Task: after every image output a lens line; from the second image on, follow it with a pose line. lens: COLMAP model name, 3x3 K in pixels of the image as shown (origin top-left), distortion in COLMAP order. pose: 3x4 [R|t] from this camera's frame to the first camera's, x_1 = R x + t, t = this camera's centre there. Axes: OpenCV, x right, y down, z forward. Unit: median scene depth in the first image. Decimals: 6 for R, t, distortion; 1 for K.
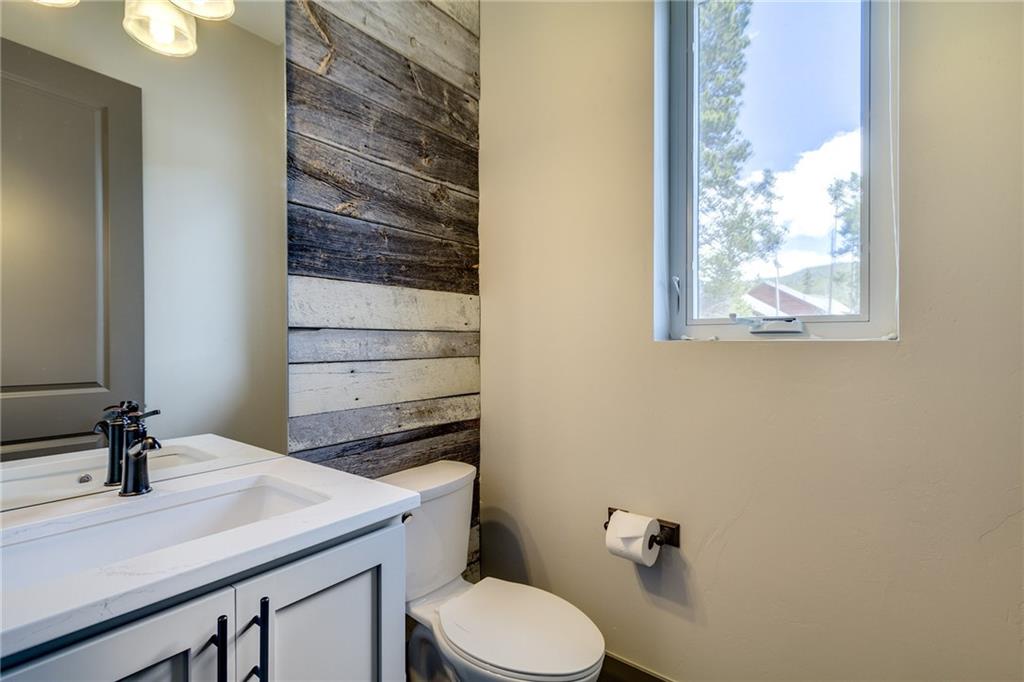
lens RADIAL K [[473.8, 0, 519.9], [0, 473.8, 347.2], [0, 0, 1]] dist [0.024227, -0.000045]
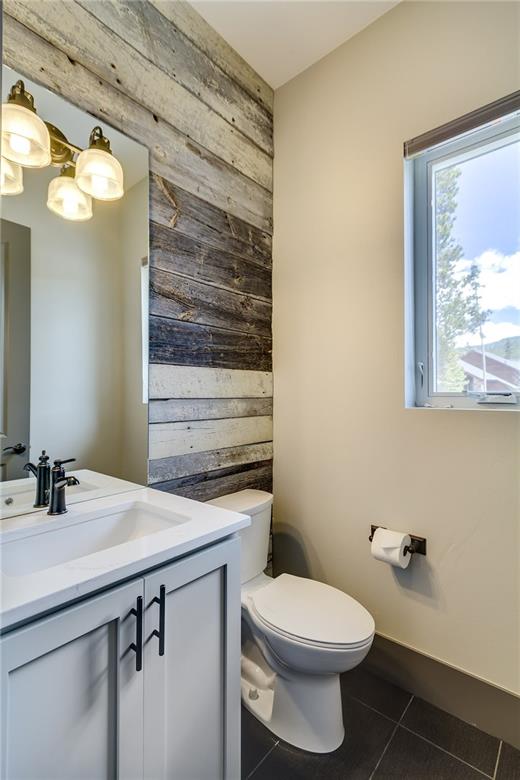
lens RADIAL K [[360.9, 0, 257.8], [0, 360.9, 390.4], [0, 0, 1]] dist [0.024227, -0.000045]
pose [[0.998655, -0.009132, -0.051045, -0.088358], [0.008476, 0.999879, -0.013045, -0.048006], [0.051158, 0.012595, 0.998611, -0.088564]]
